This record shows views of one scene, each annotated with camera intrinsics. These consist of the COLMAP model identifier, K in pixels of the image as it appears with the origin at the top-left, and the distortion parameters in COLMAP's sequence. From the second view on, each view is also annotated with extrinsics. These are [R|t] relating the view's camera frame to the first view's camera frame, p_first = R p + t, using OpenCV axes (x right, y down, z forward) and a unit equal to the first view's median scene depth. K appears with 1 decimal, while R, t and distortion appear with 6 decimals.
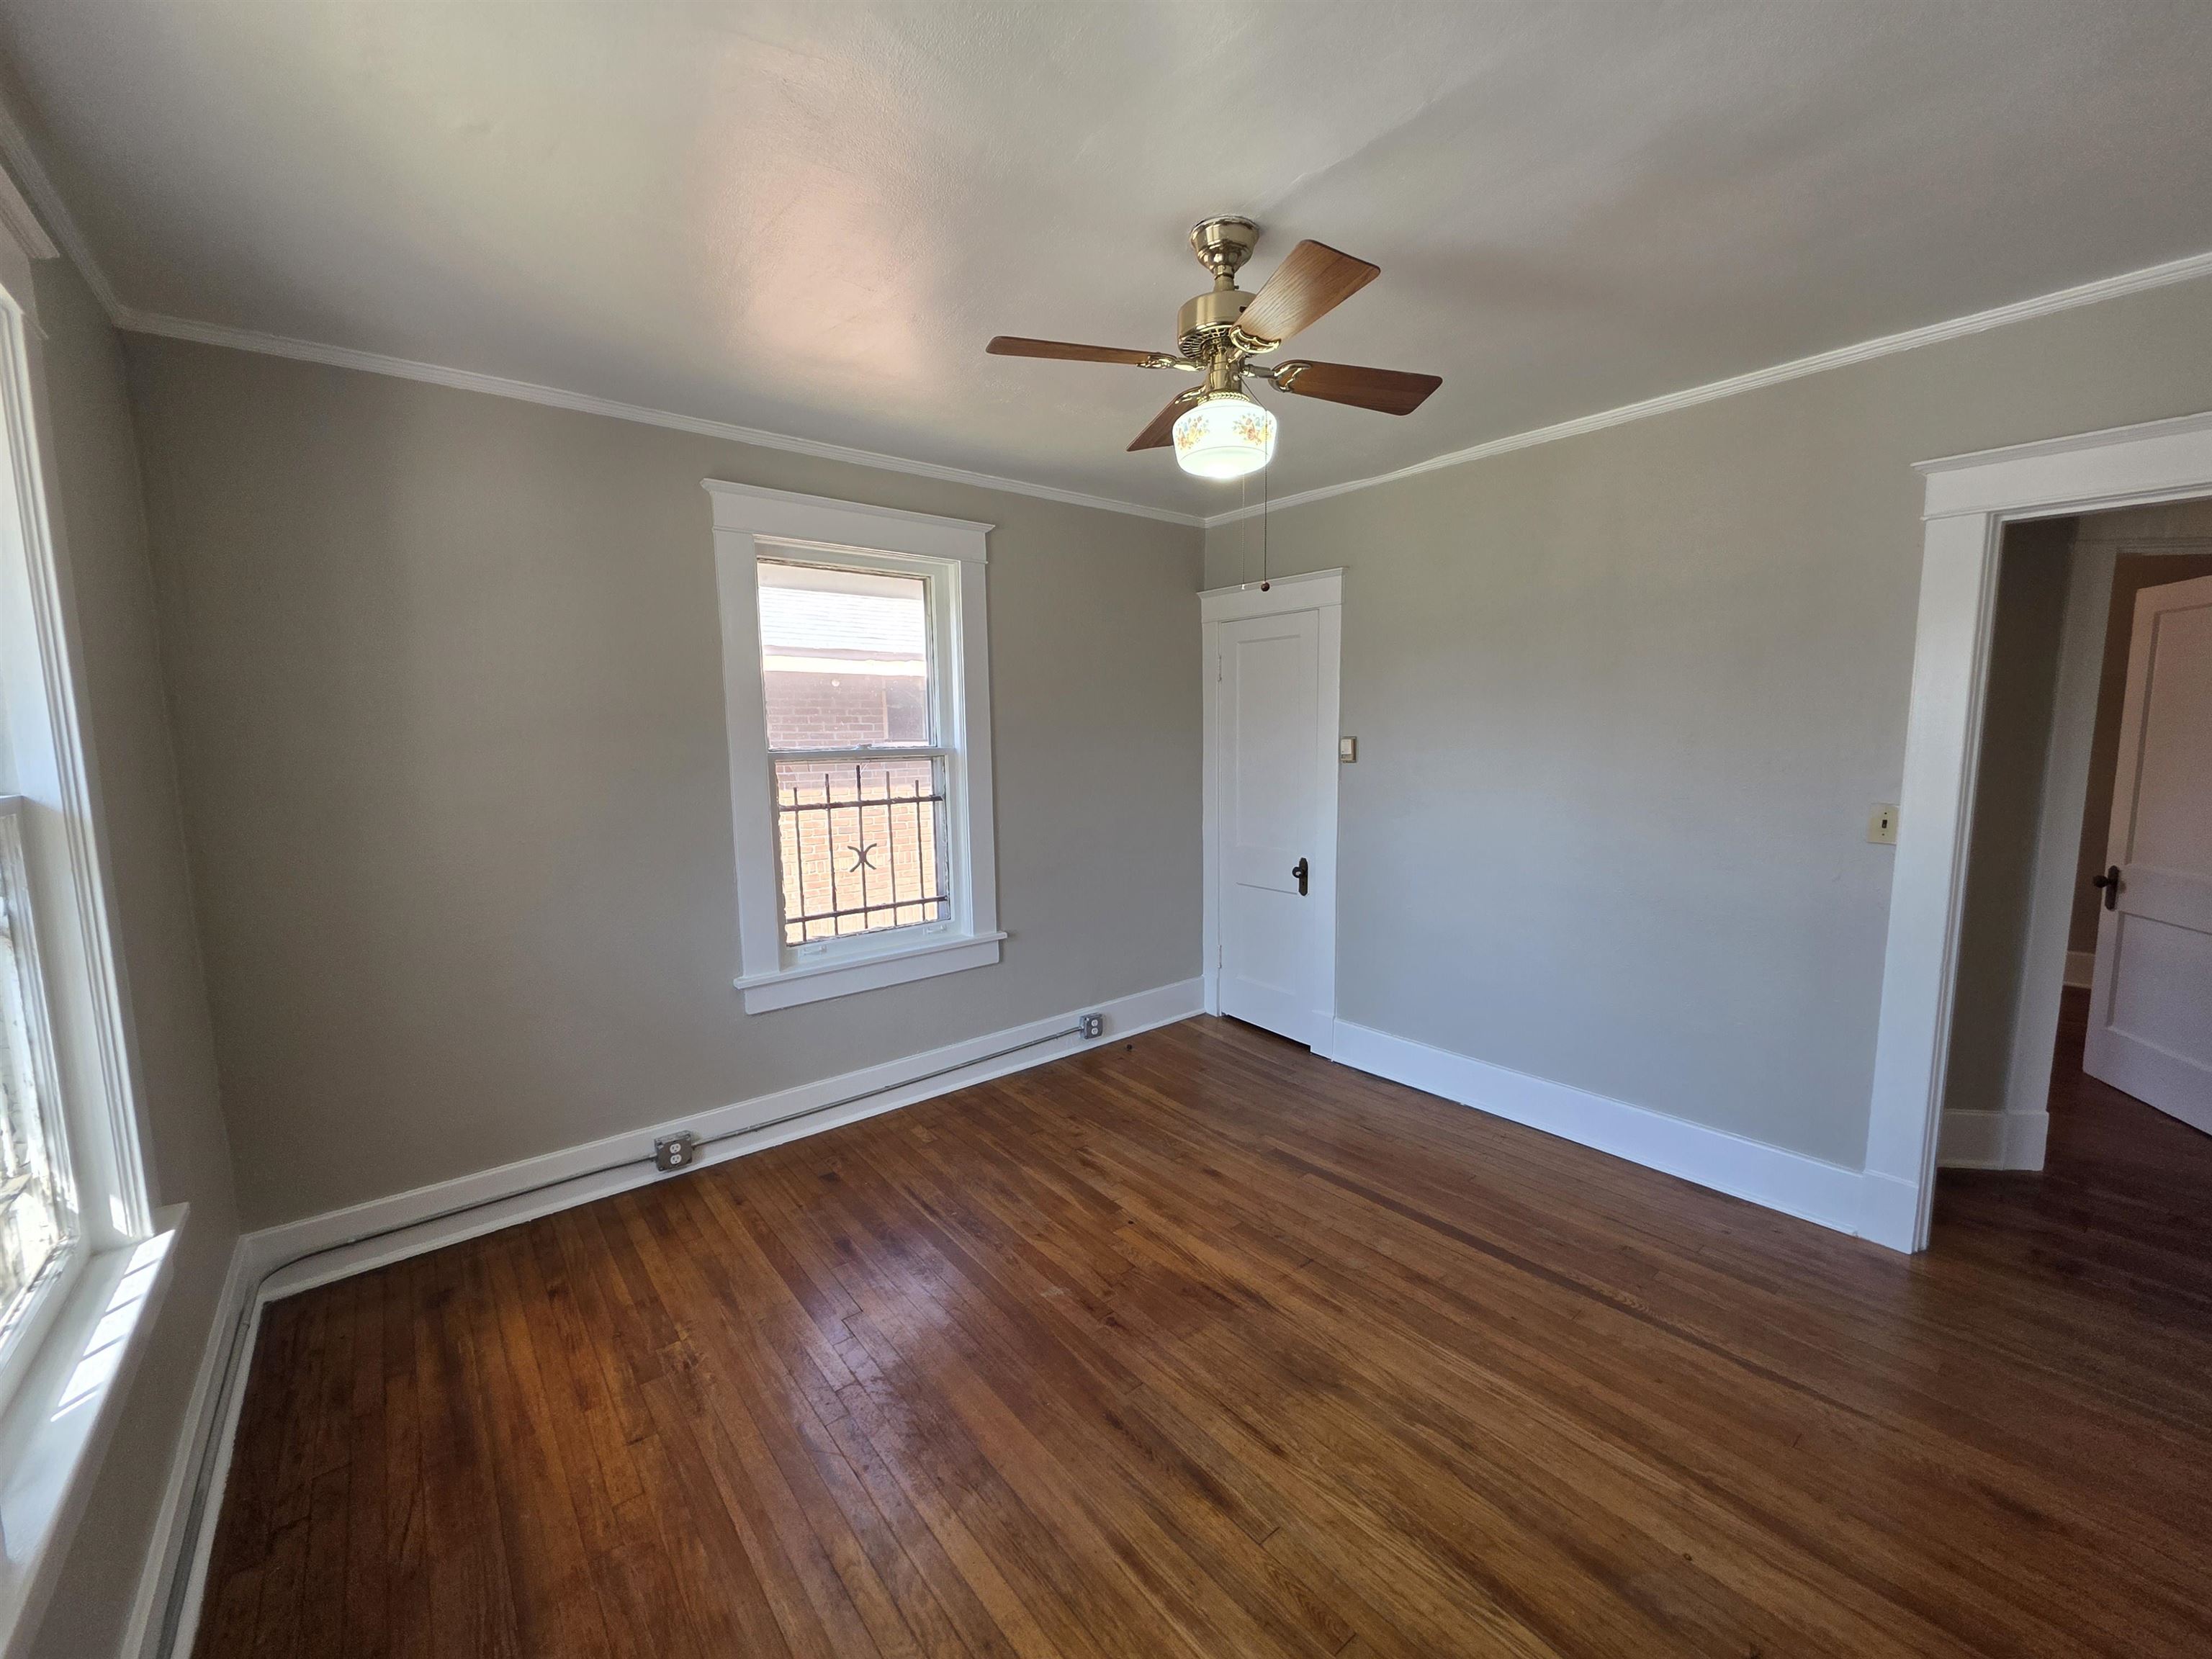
lens RADIAL K [[882.7, 0, 1096.7], [0, 882.7, 831.6], [0, 0, 1]] dist [0.001251, -0.000008]
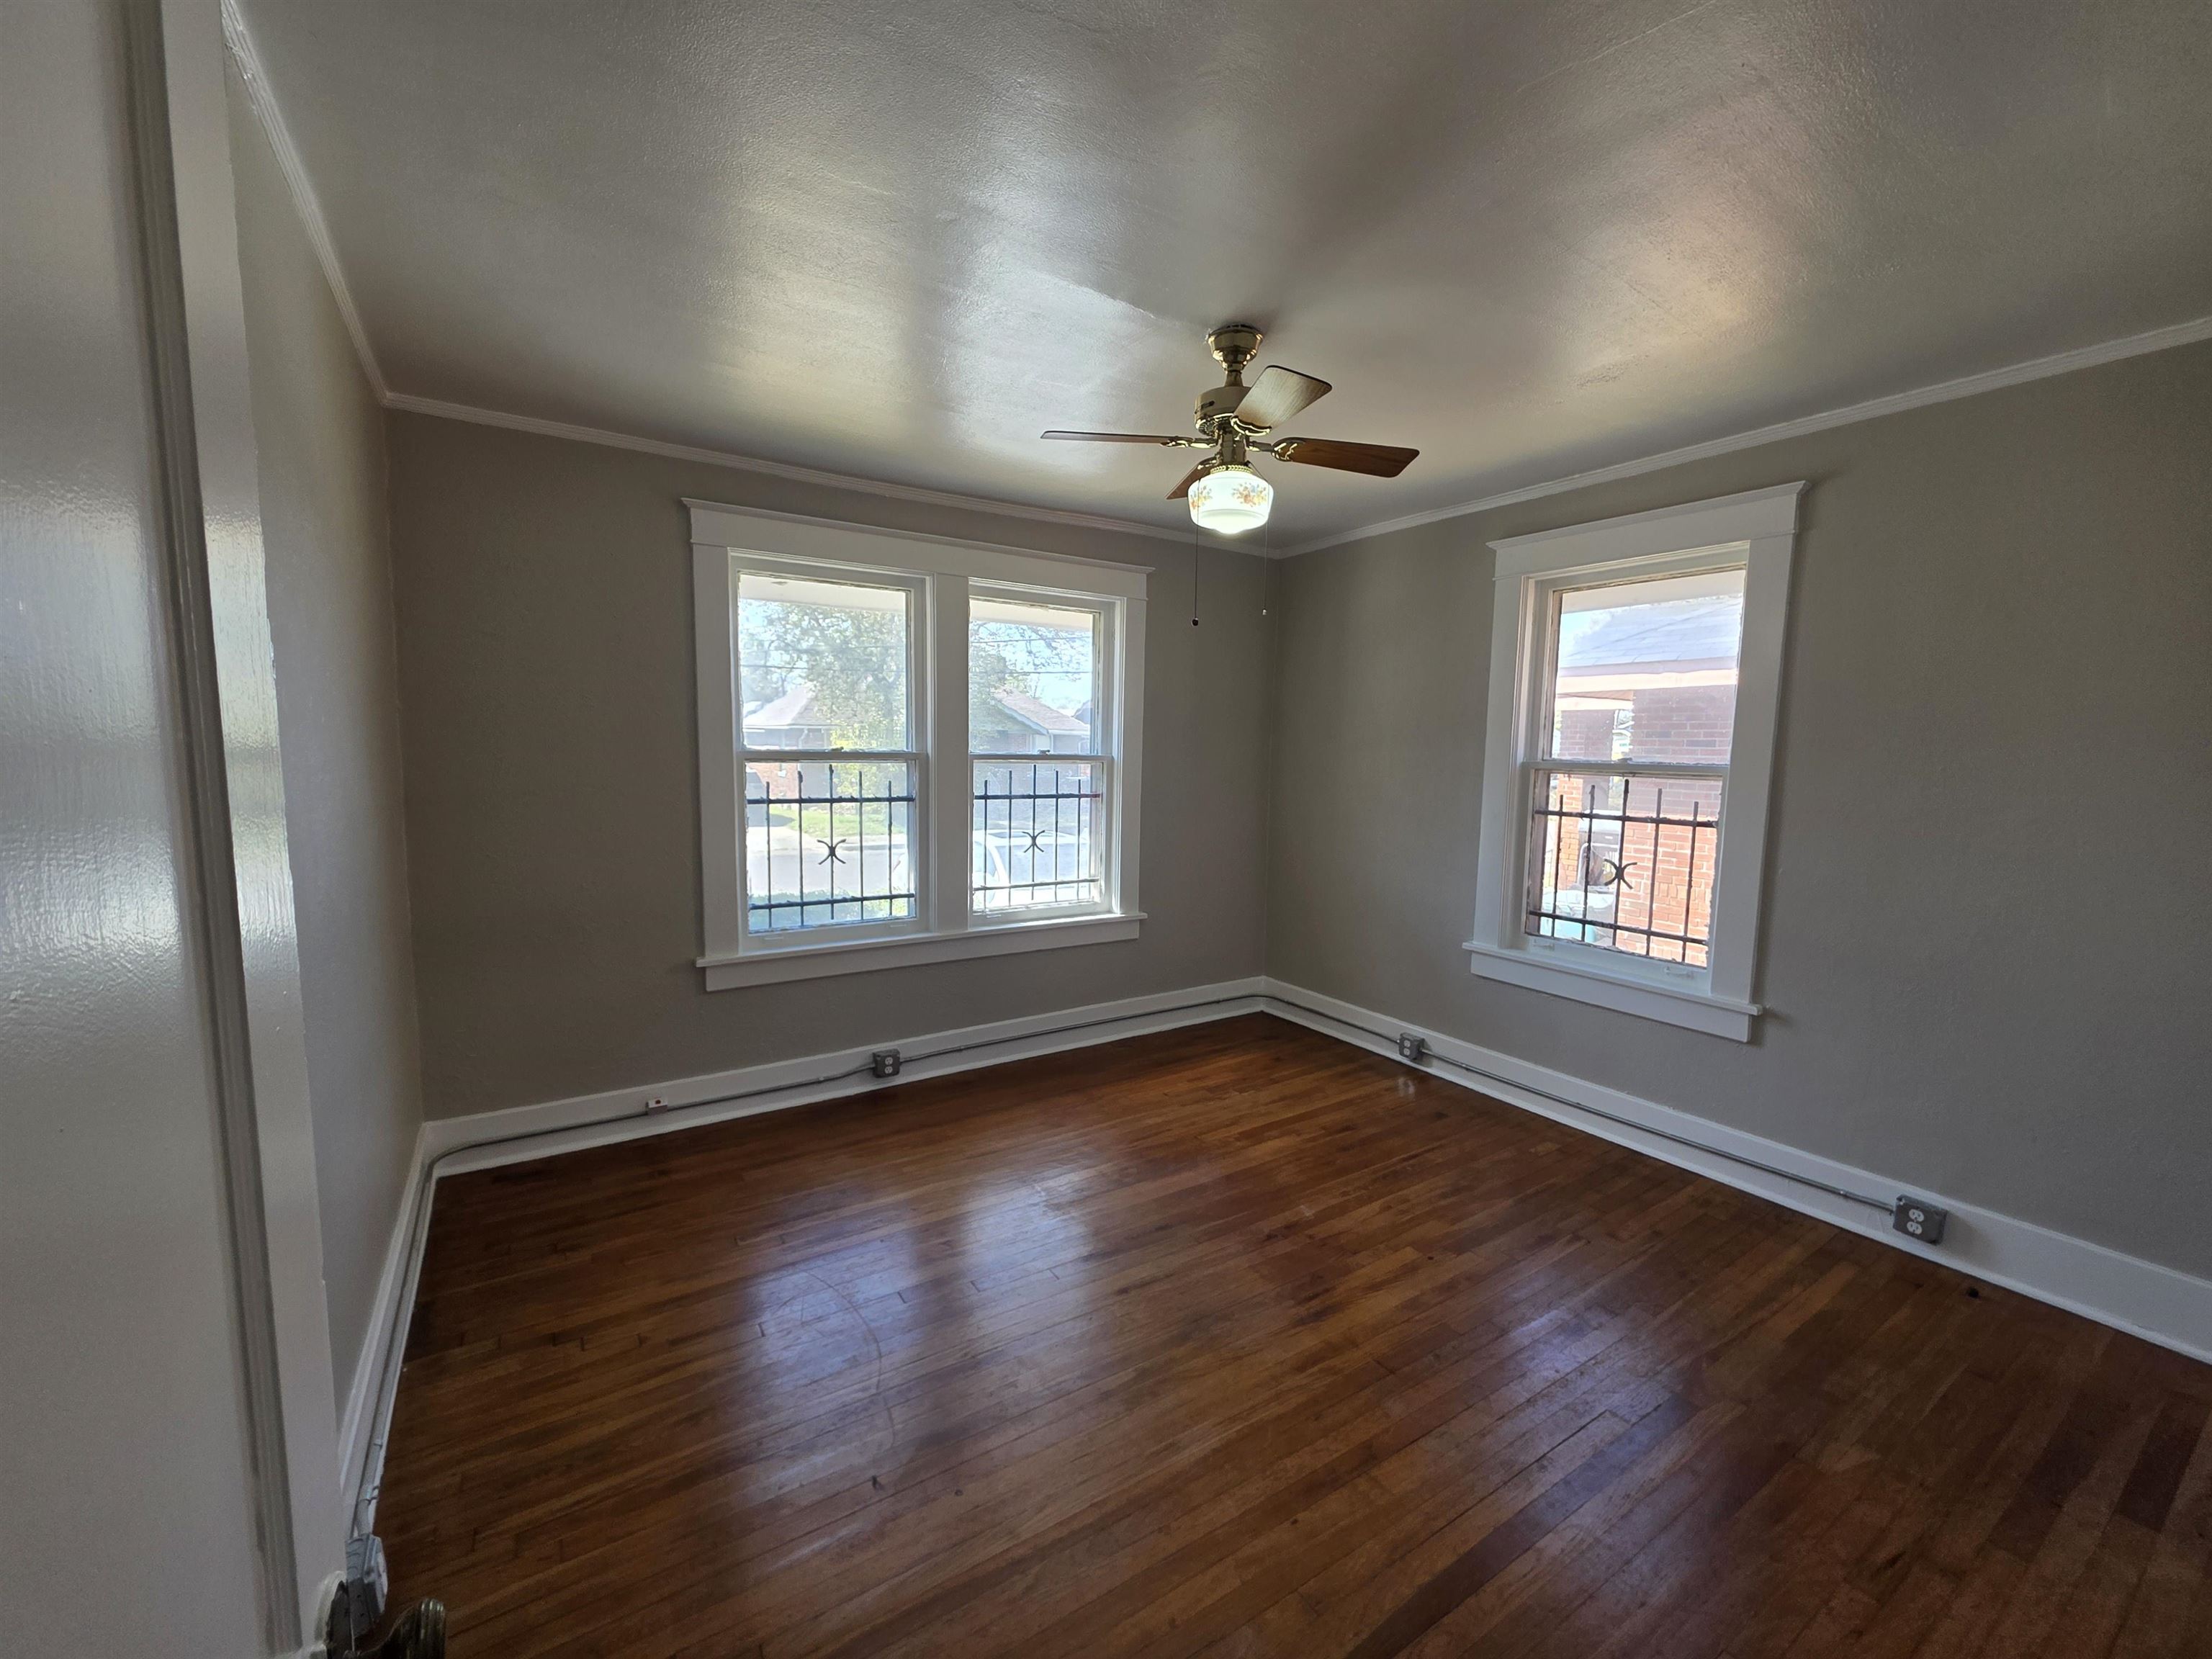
lens RADIAL K [[882.1, 0, 1128.4], [0, 882.1, 826.7], [0, 0, 1]] dist [0.002367, 0.000021]
pose [[-0.092684, 0.107806, -0.989842, 0.882546], [-0.123019, 0.985265, 0.118826, -0.083629], [0.988067, 0.132782, -0.078056, 0.629494]]
